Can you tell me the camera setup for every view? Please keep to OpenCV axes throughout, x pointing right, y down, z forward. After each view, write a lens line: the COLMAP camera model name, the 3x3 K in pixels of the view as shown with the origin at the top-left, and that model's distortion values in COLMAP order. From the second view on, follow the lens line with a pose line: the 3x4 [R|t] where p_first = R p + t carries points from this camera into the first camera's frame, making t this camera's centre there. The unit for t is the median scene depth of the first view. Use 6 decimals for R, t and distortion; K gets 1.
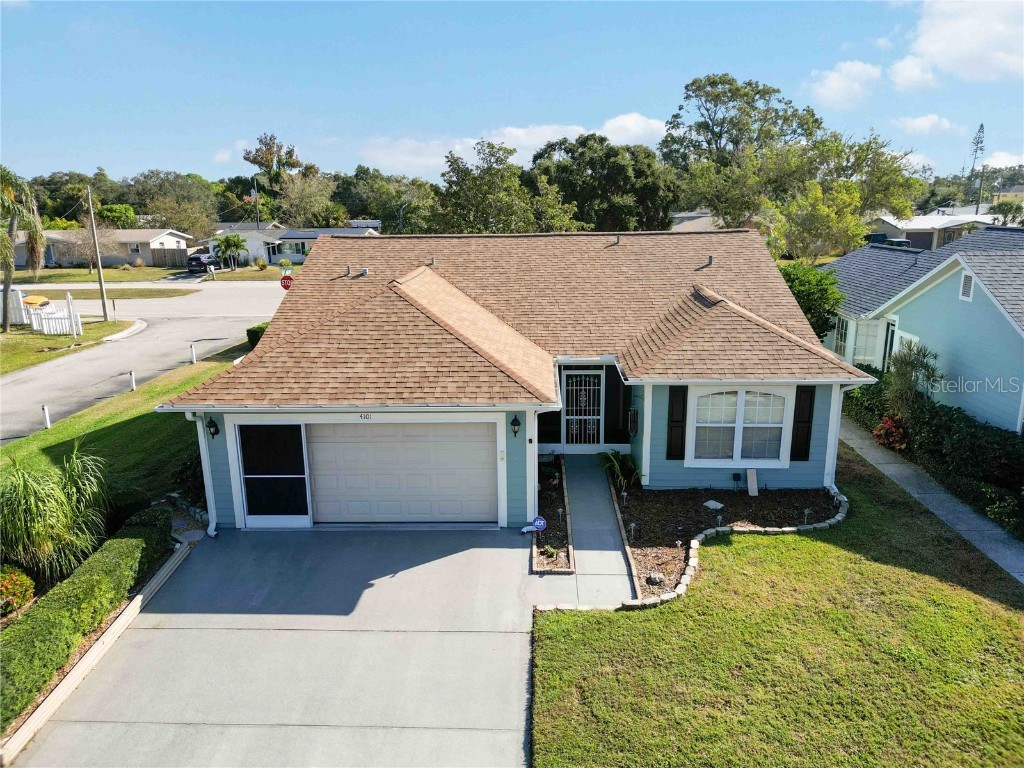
lens RADIAL K [[715.5, 0, 512.0], [0, 715.5, 384.0], [0, 0, 1]] dist [0.066279, -0.063200]
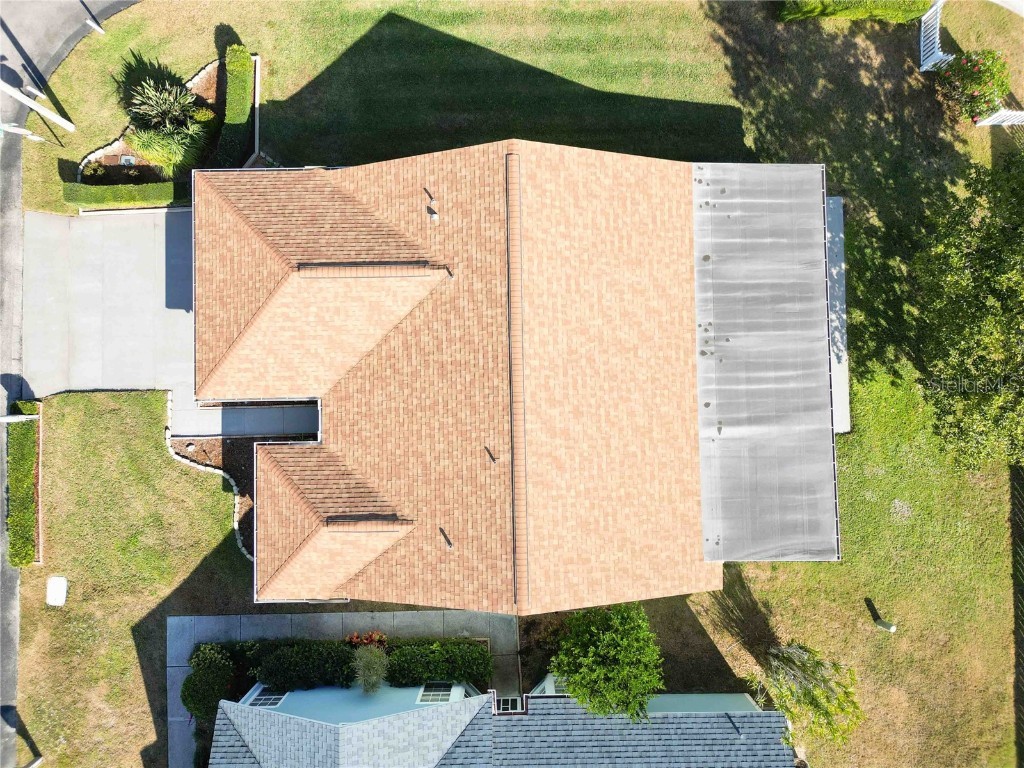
lens RADIAL K [[715.5, 0, 512.0], [0, 715.5, 384.0], [0, 0, 1]] dist [0.066279, -0.063200]
pose [[0.058435, 0.998006, -0.023847, 0.094725], [-0.240465, 0.037256, 0.969943, -1.569209], [0.968897, -0.050944, 0.242163, 1.107739]]
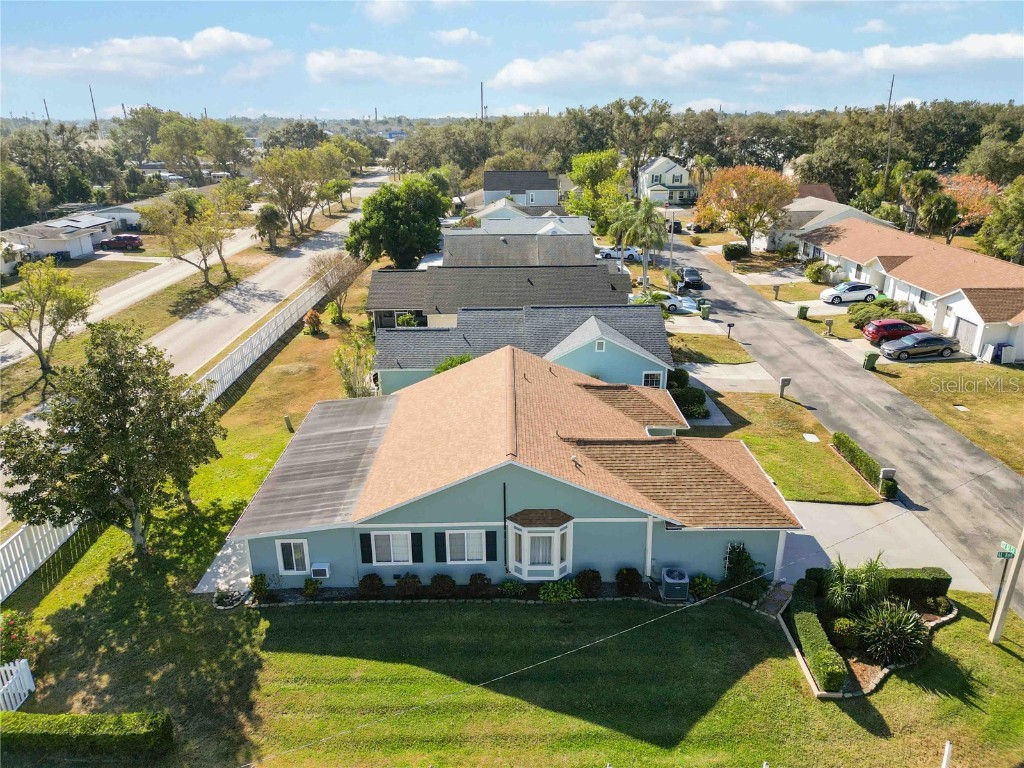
lens RADIAL K [[715.5, 0, 512.0], [0, 715.5, 384.0], [0, 0, 1]] dist [0.066279, -0.063200]
pose [[-0.046482, -0.334179, 0.941363, -1.814830], [0.252946, 0.907731, 0.334729, -0.980823], [-0.966363, 0.253672, 0.042336, 1.339994]]
